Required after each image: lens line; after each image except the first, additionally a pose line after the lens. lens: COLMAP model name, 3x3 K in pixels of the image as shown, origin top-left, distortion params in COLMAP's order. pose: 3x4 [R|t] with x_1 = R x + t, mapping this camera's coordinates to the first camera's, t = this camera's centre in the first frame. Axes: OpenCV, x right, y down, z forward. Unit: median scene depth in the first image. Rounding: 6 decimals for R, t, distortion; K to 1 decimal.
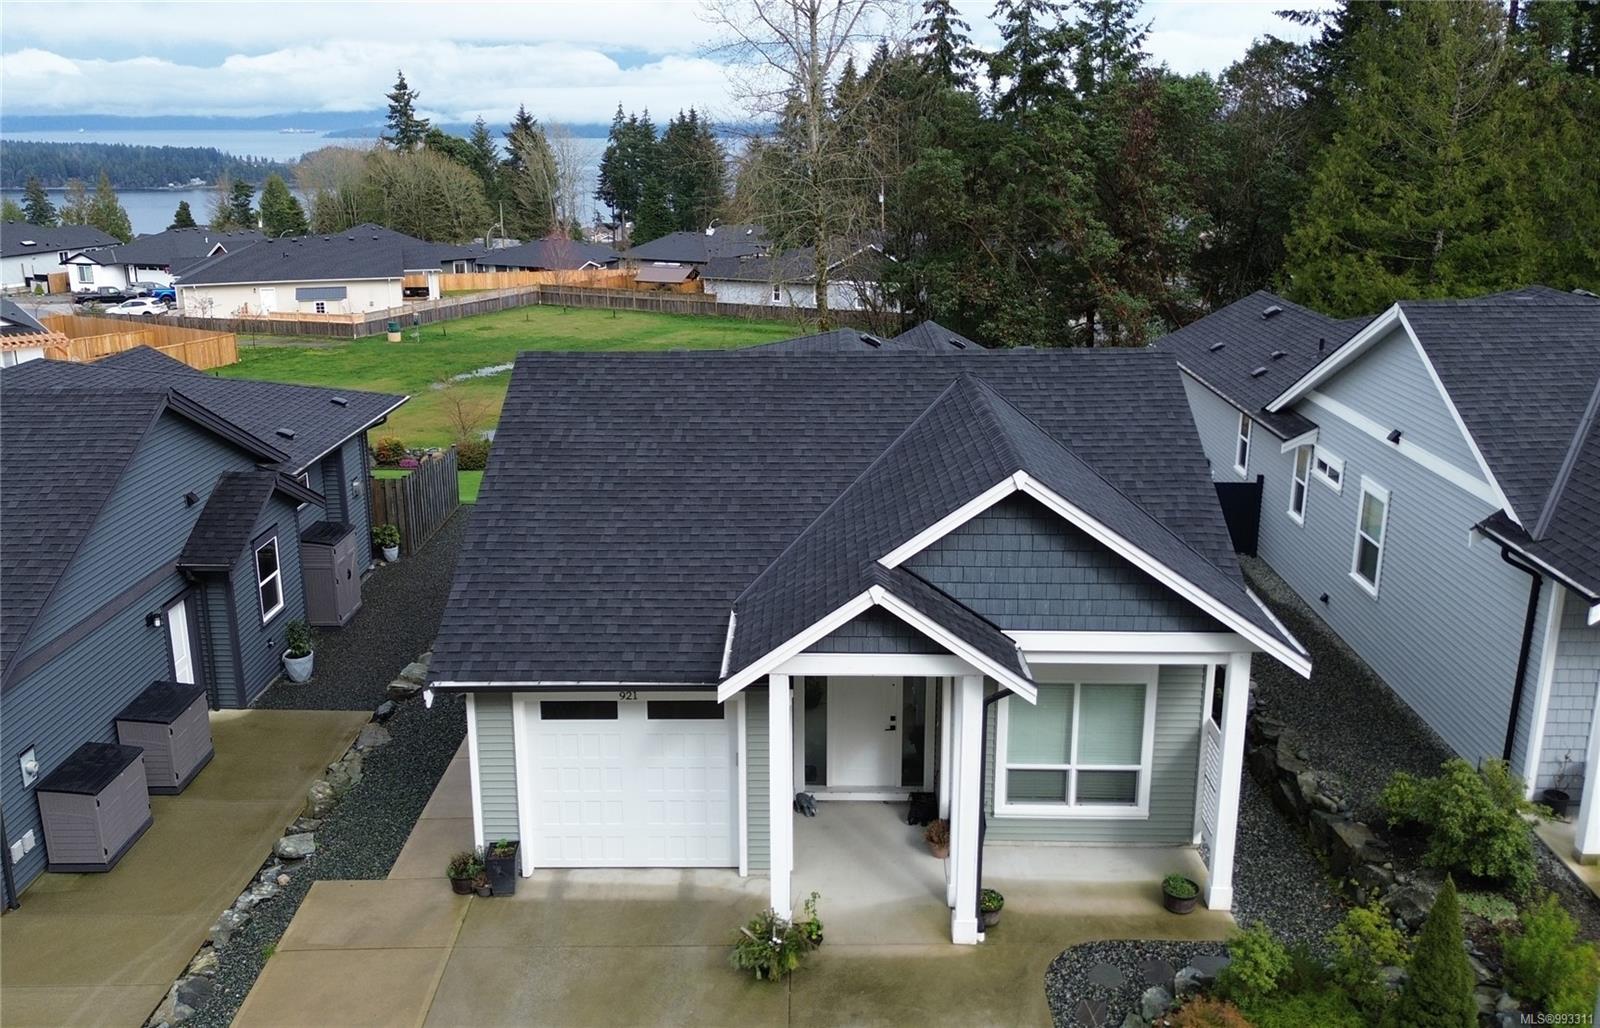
lens RADIAL K [[1353.1, 0, 783.9], [0, 1353.1, 499.0], [0, 0, 1]] dist [0.075934, -0.076041]
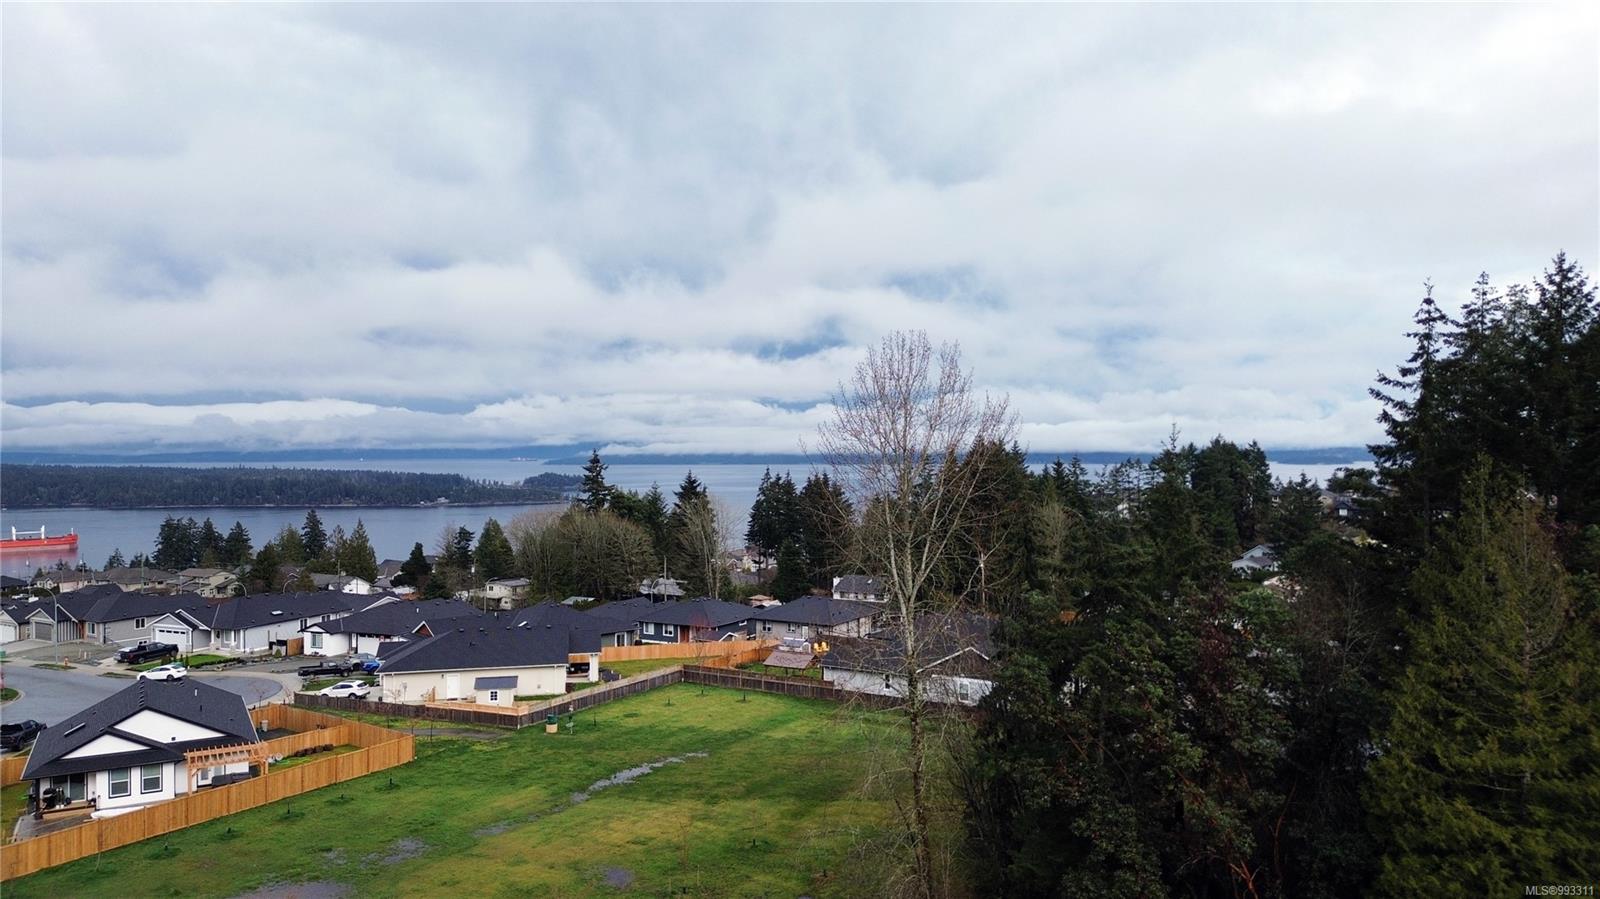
lens RADIAL K [[1128.8, 0, 800.0], [0, 1128.8, 449.5], [0, 0, 1]] dist [0.086853, -0.094665]
pose [[0.995771, 0.003725, -0.091799, 0.046561], [-0.028246, 0.963198, -0.267305, -0.470931], [0.087425, 0.268768, 0.959229, 0.179828]]
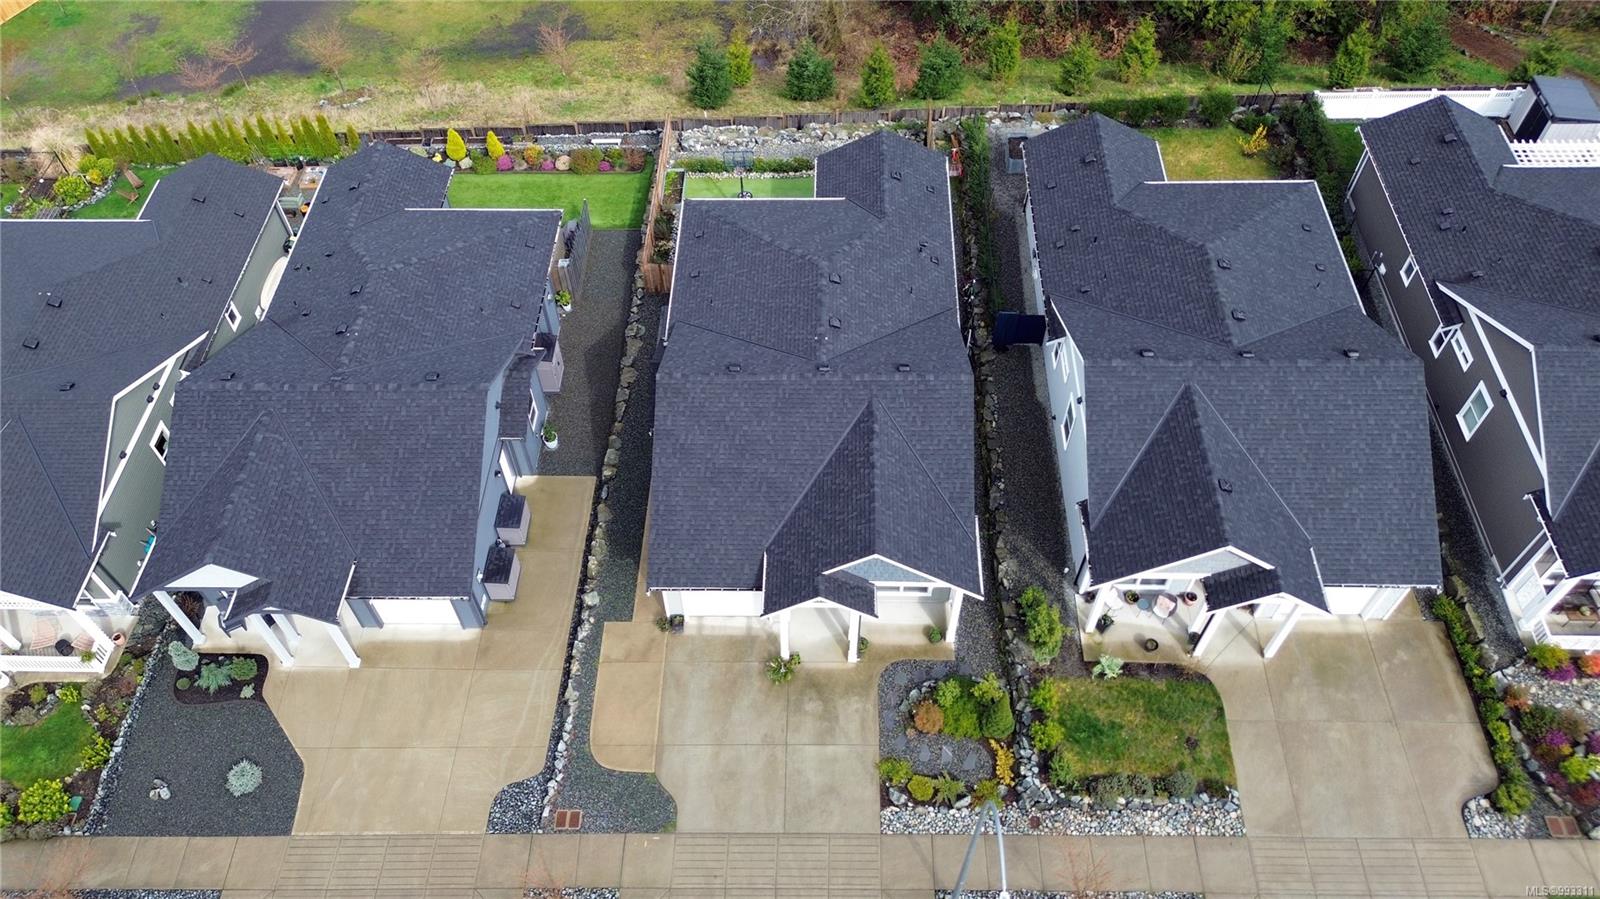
lens RADIAL K [[1134.5, 0, 795.6], [0, 1134.5, 437.7], [0, 0, 1]] dist [0.072091, -0.069571]
pose [[0.999992, 0.001852, -0.003487, 0.021684], [0.000532, 0.811886, 0.583816, -1.138090], [0.003912, -0.583813, 0.811879, -0.489227]]
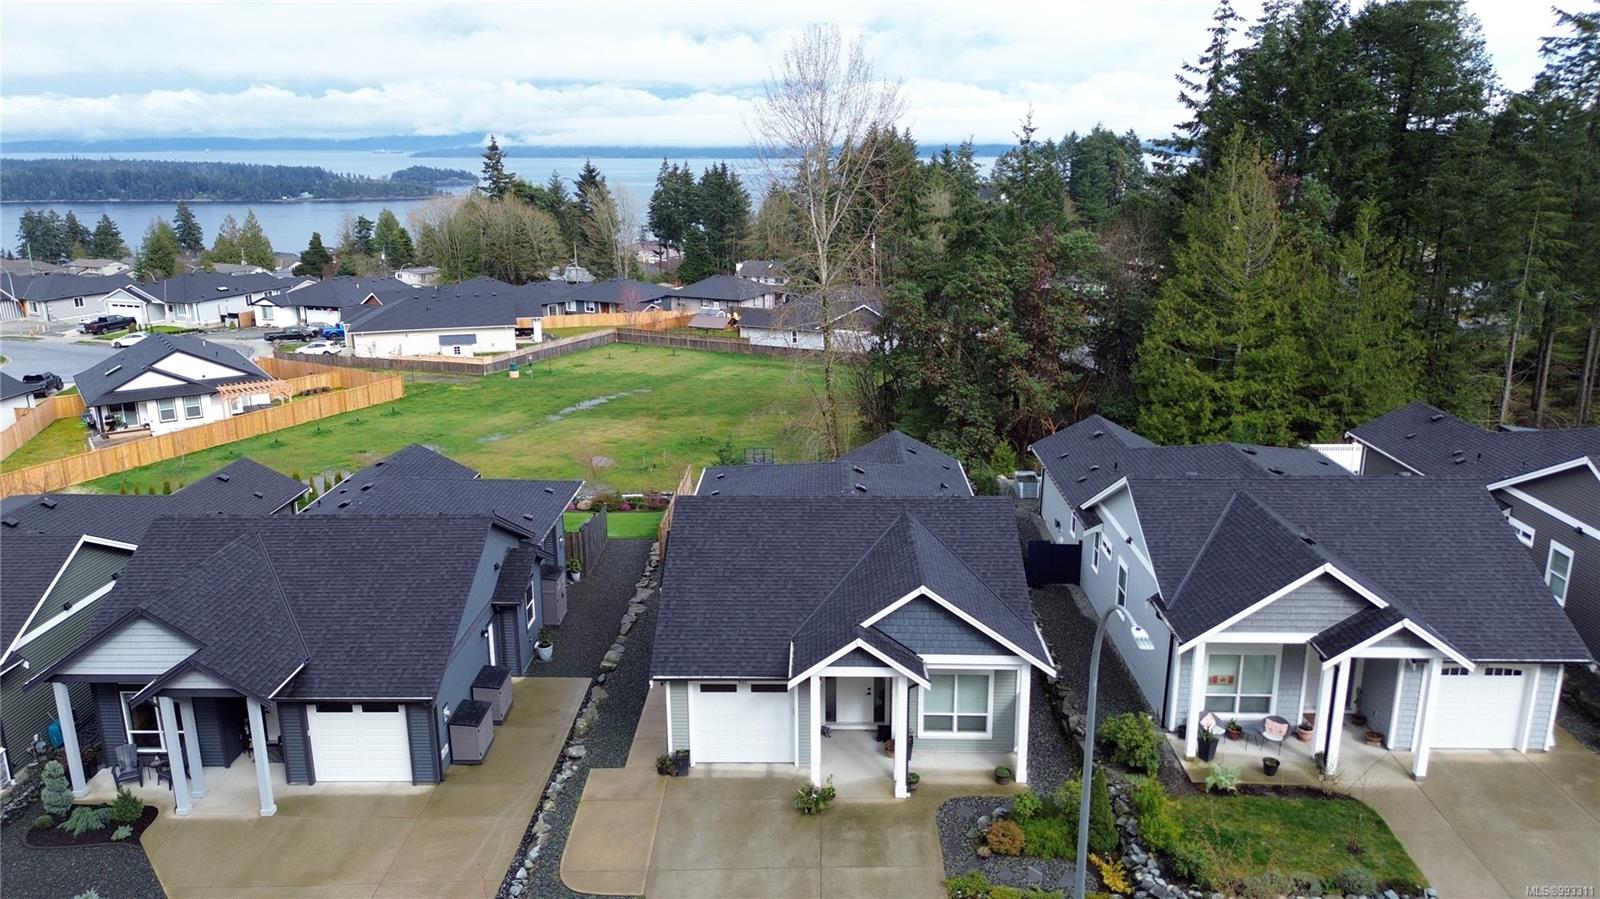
lens RADIAL K [[1128.8, 0, 800.0], [0, 1128.8, 449.5], [0, 0, 1]] dist [0.086853, -0.094665]
pose [[0.999981, 0.002381, 0.005666, -0.032177], [-0.002334, 0.999963, -0.008266, -0.175973], [-0.005686, 0.008252, 0.999950, -0.672969]]
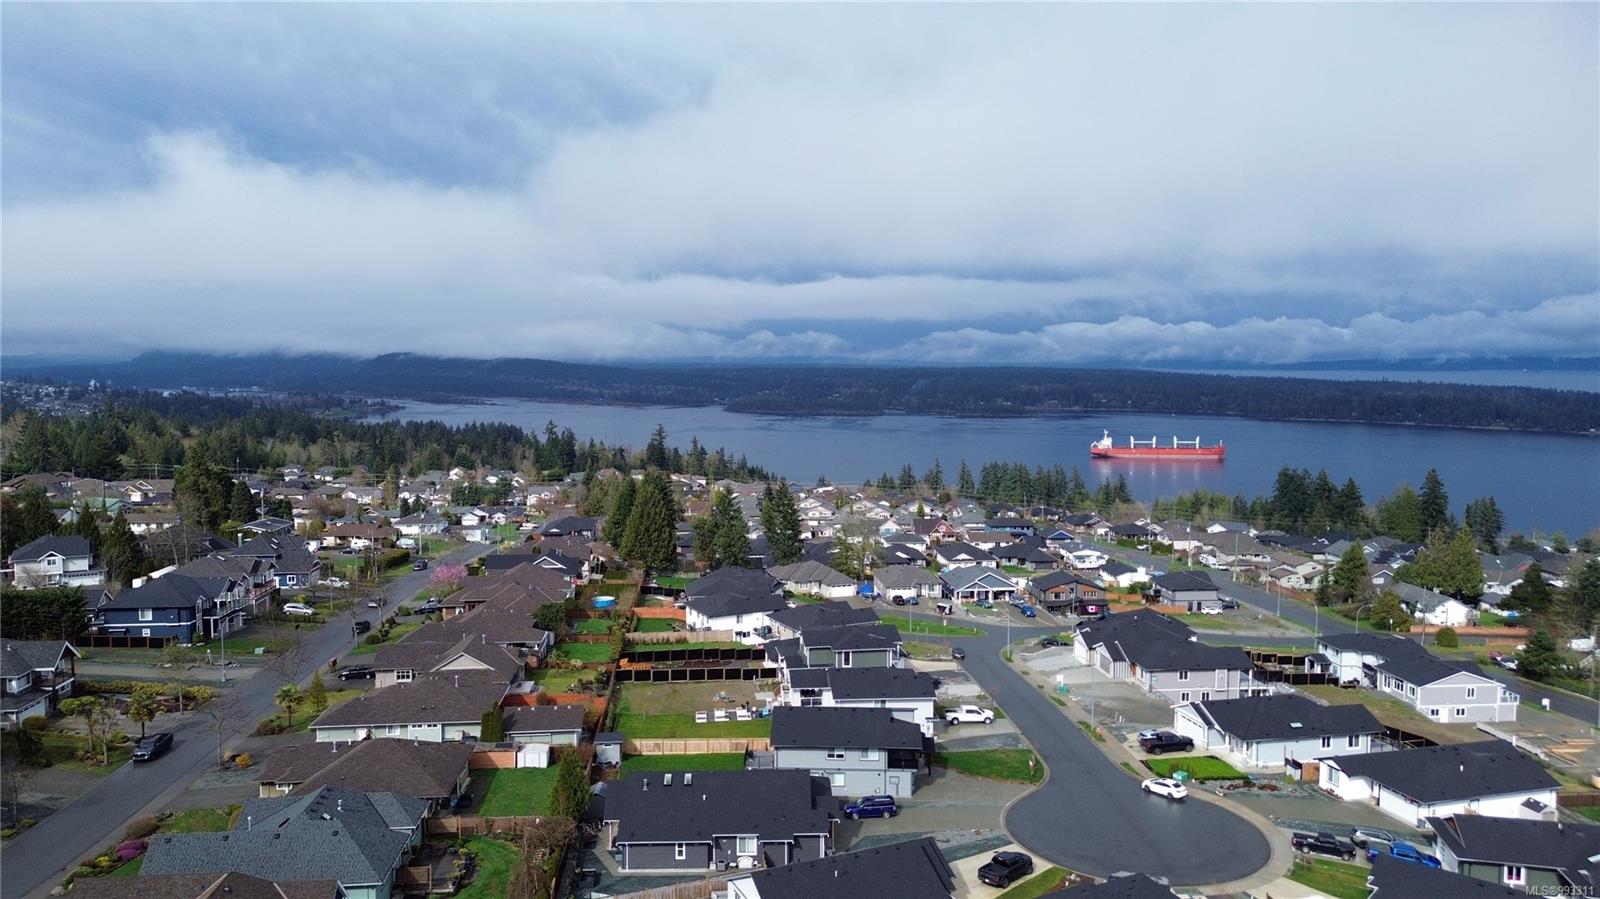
lens RADIAL K [[1134.5, 0, 795.6], [0, 1134.5, 437.7], [0, 0, 1]] dist [0.072091, -0.069571]
pose [[0.523188, 0.068814, -0.849435, 0.098362], [-0.236795, 0.969224, -0.067330, -1.785685], [0.818659, 0.236368, 0.523381, 0.889475]]
